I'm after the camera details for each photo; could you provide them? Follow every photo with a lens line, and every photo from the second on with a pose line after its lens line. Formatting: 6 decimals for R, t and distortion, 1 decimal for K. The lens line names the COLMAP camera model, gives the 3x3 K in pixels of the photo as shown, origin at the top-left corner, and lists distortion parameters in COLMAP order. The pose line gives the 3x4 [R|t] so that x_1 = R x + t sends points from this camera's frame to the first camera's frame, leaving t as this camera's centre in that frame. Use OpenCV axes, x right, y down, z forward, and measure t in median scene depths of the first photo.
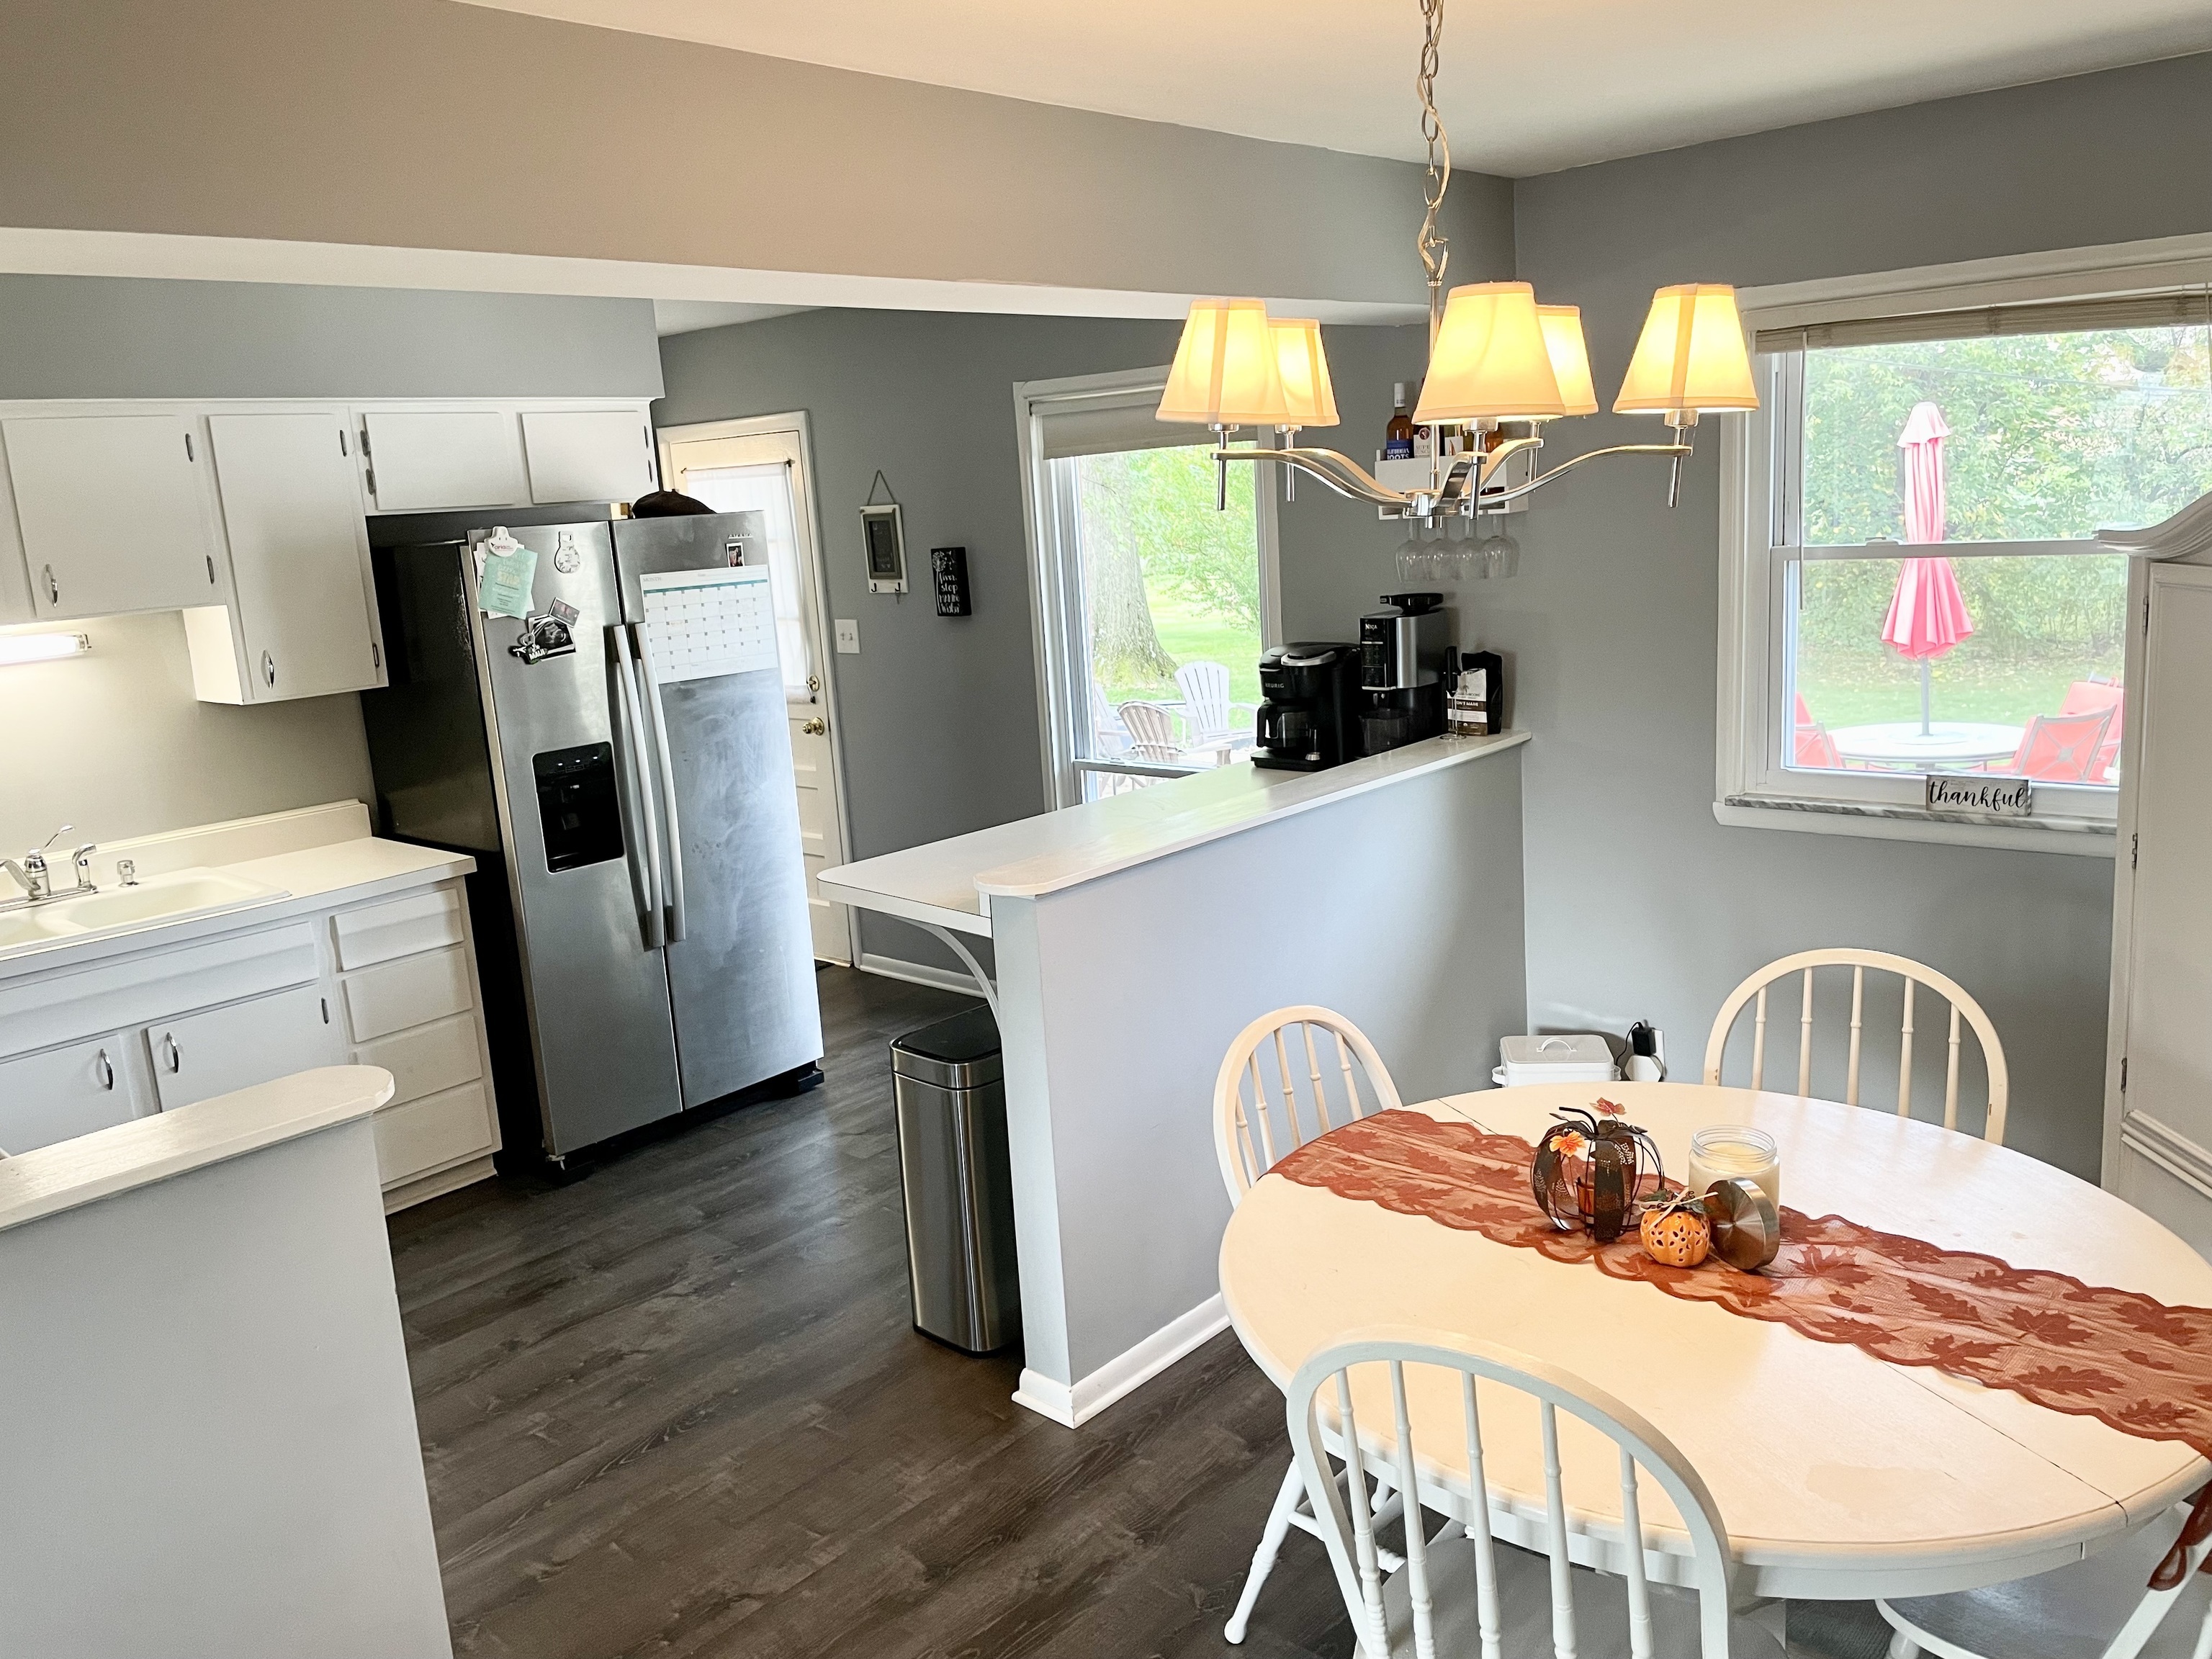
lens RADIAL K [[1700.9, 0, 1106.0], [0, 1700.9, 829.5], [0, 0, 1]] dist [0.100126, -0.163297]
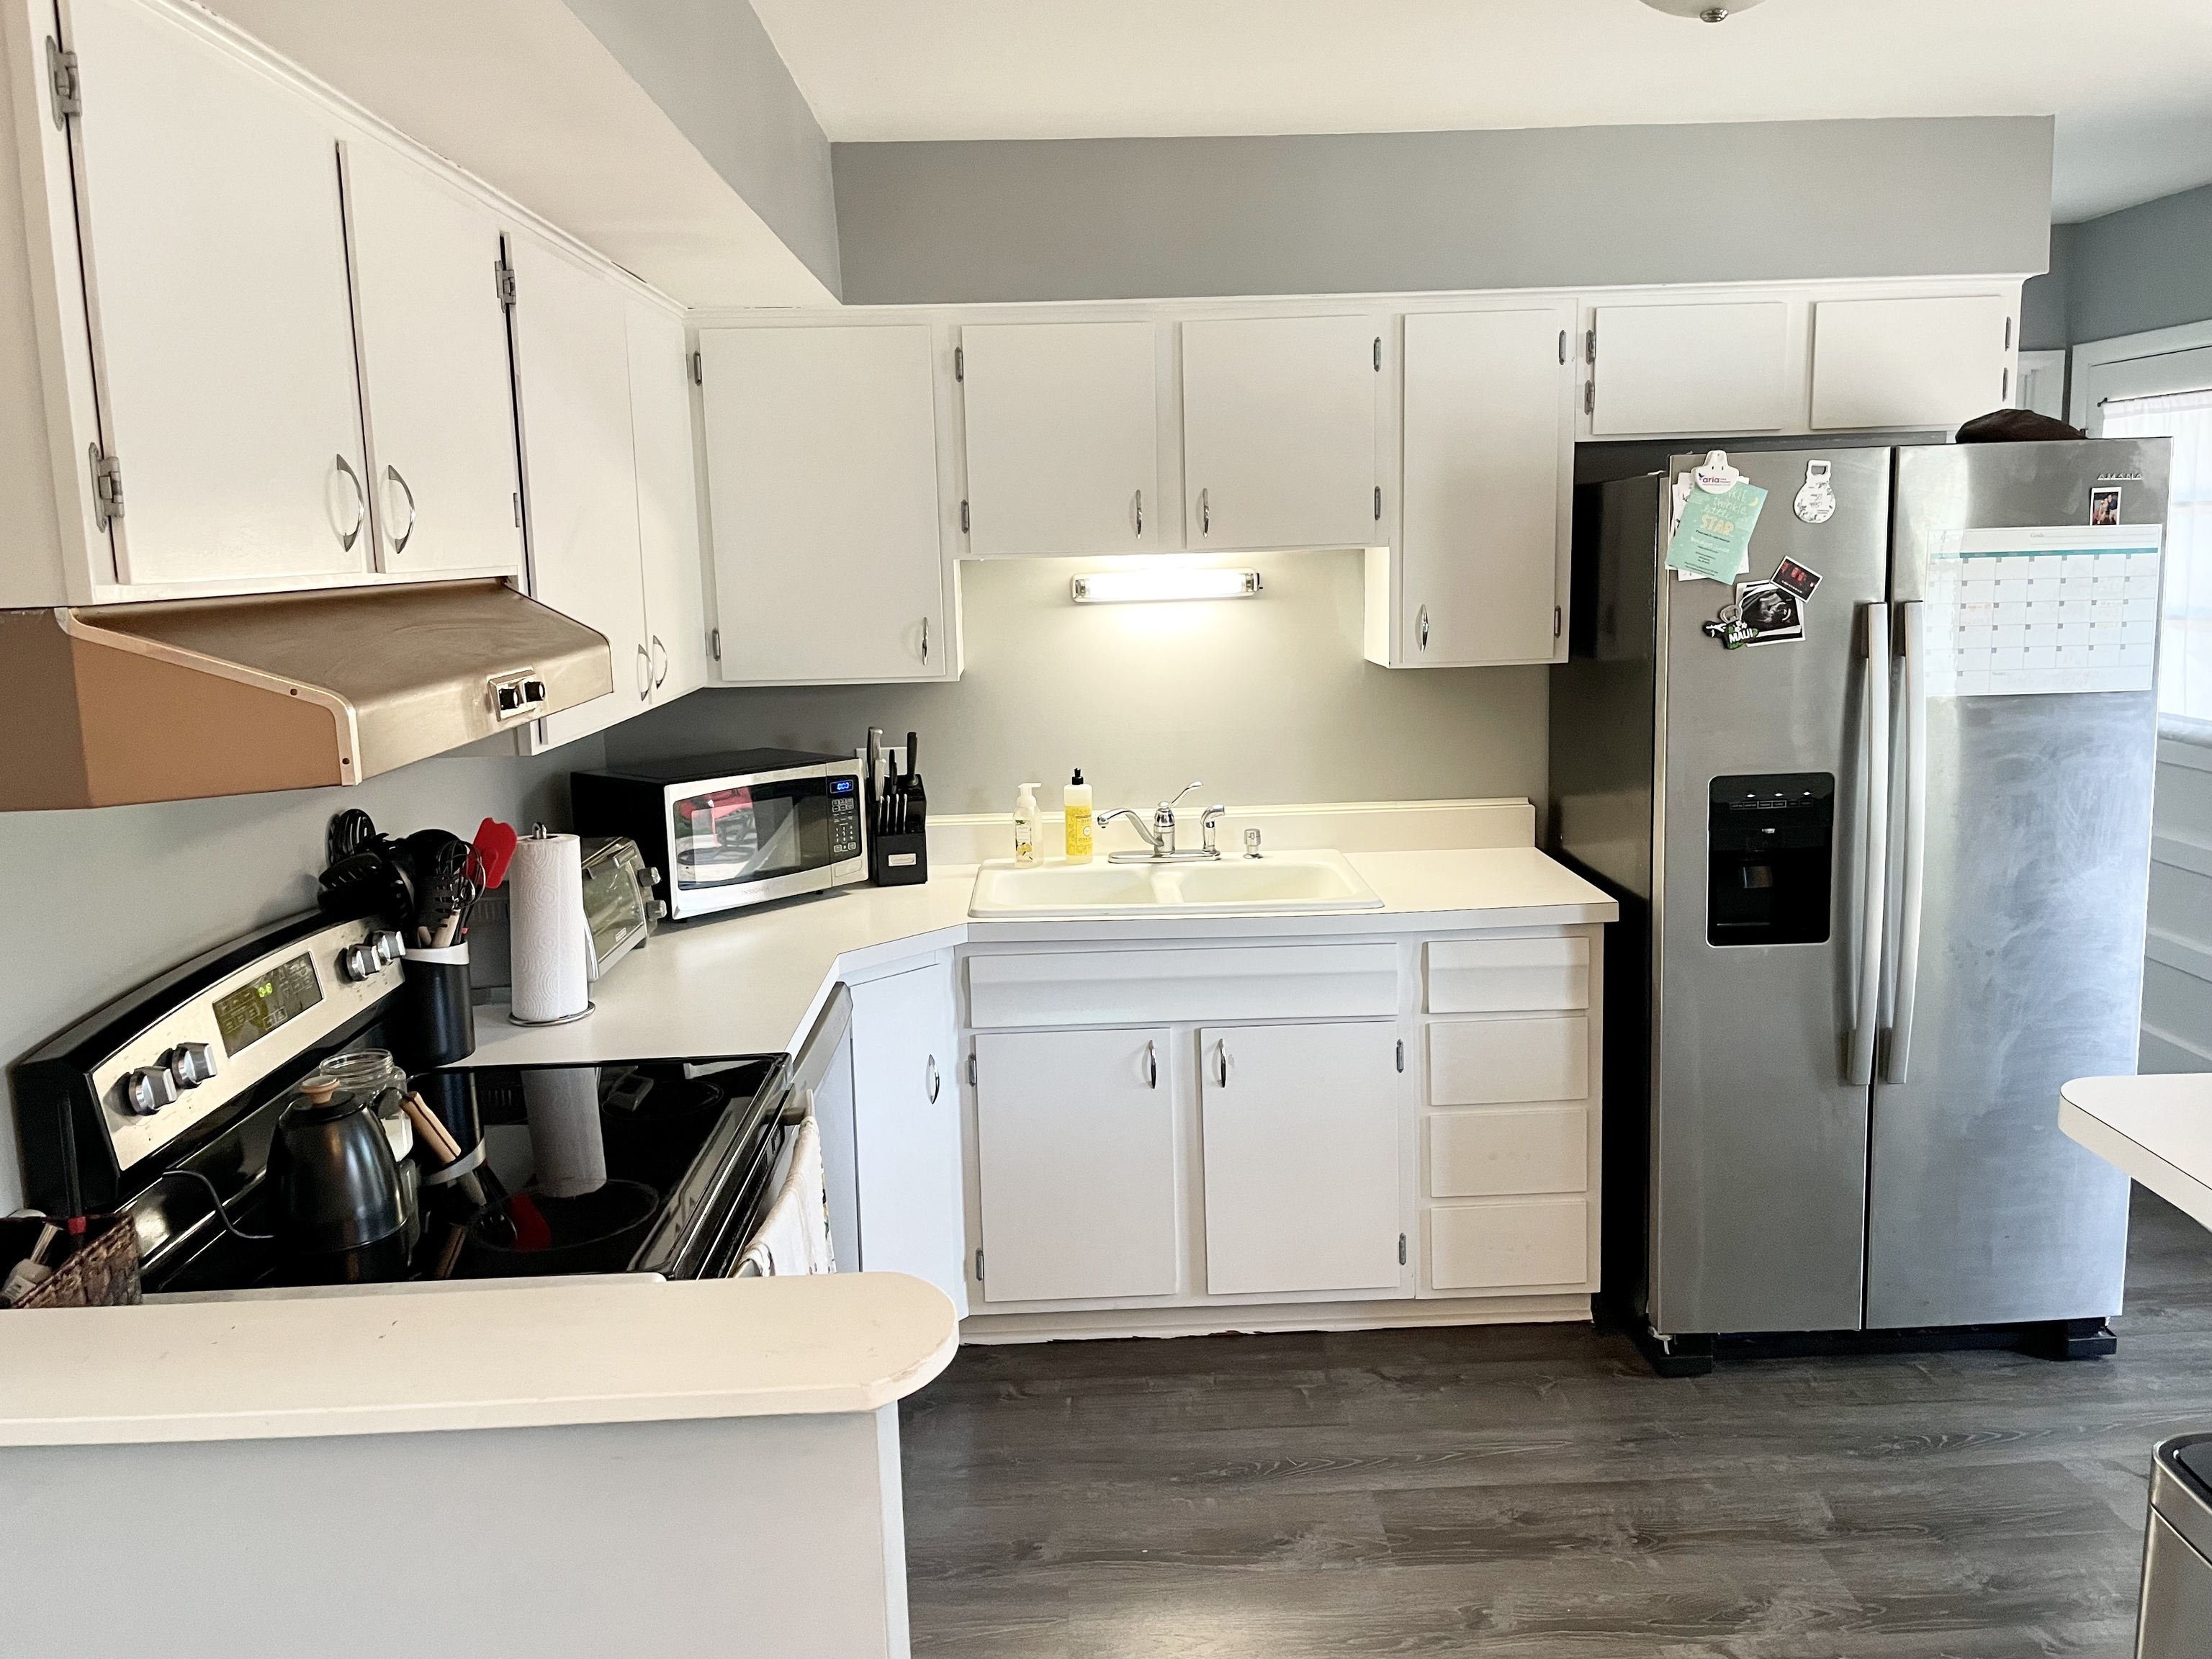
lens RADIAL K [[1686.2, 0, 1109.1], [0, 1686.2, 798.0], [0, 0, 1]] dist [0.095645, -0.142536]
pose [[0.690646, 0.153205, -0.706779, -0.009067], [-0.159844, 0.985471, 0.057421, -0.034775], [0.705307, 0.073317, 0.705100, 0.326230]]
